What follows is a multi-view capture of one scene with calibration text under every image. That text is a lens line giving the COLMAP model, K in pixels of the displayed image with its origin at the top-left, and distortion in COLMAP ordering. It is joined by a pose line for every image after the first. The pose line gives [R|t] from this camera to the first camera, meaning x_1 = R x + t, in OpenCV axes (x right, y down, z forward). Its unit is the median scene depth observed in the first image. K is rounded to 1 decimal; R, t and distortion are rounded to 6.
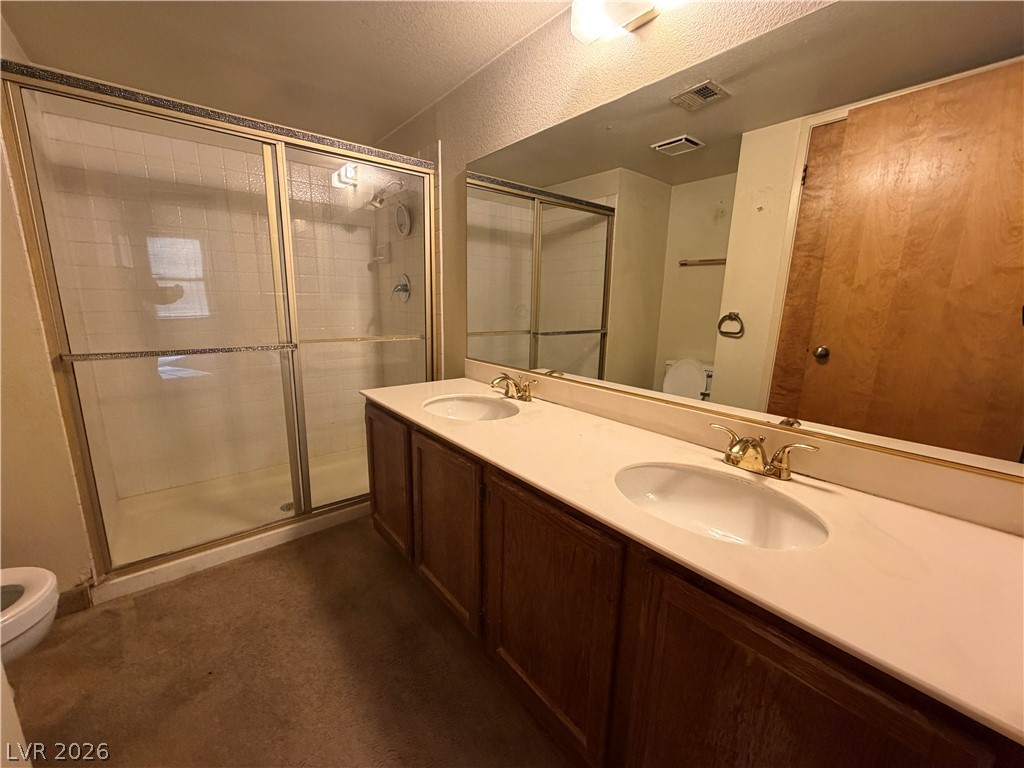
lens RADIAL K [[408.3, 0, 503.8], [0, 408.3, 380.8], [0, 0, 1]] dist [-0.000936, 0.000380]
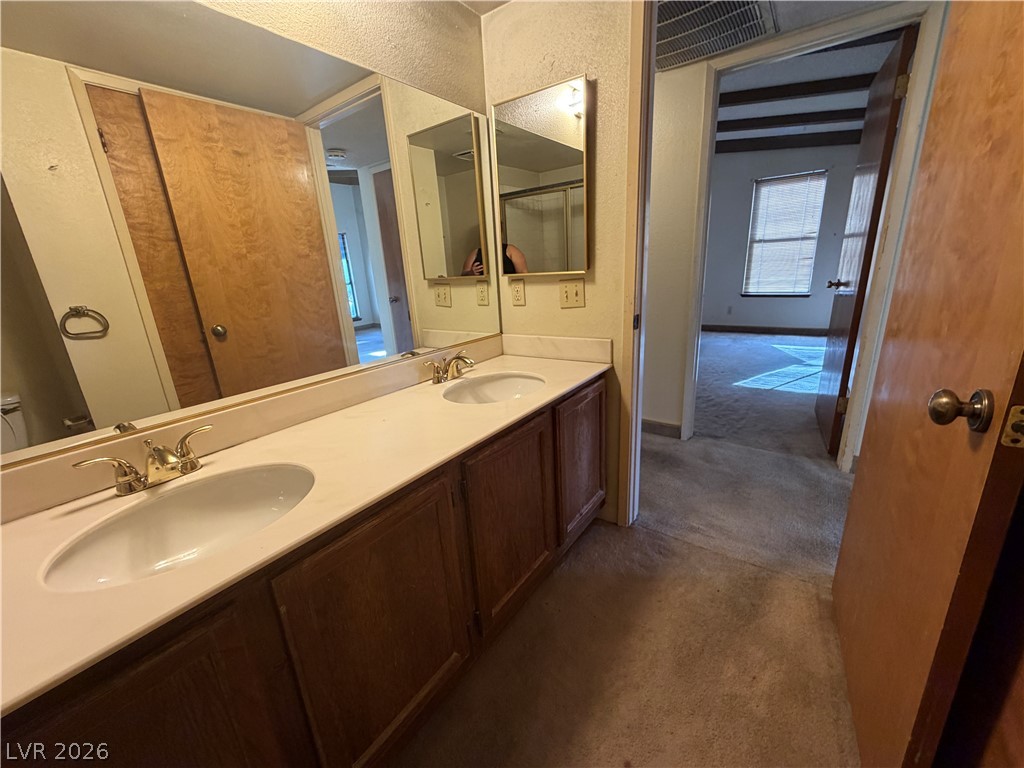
lens RADIAL K [[408.3, 0, 504.3], [0, 408.3, 386.9], [0, 0, 1]] dist [-0.000936, 0.000380]
pose [[-0.260775, -0.277253, 0.924731, -0.510974], [0.240059, 0.909164, 0.340283, -0.134713], [-0.935076, 0.310727, -0.170530, 0.592571]]
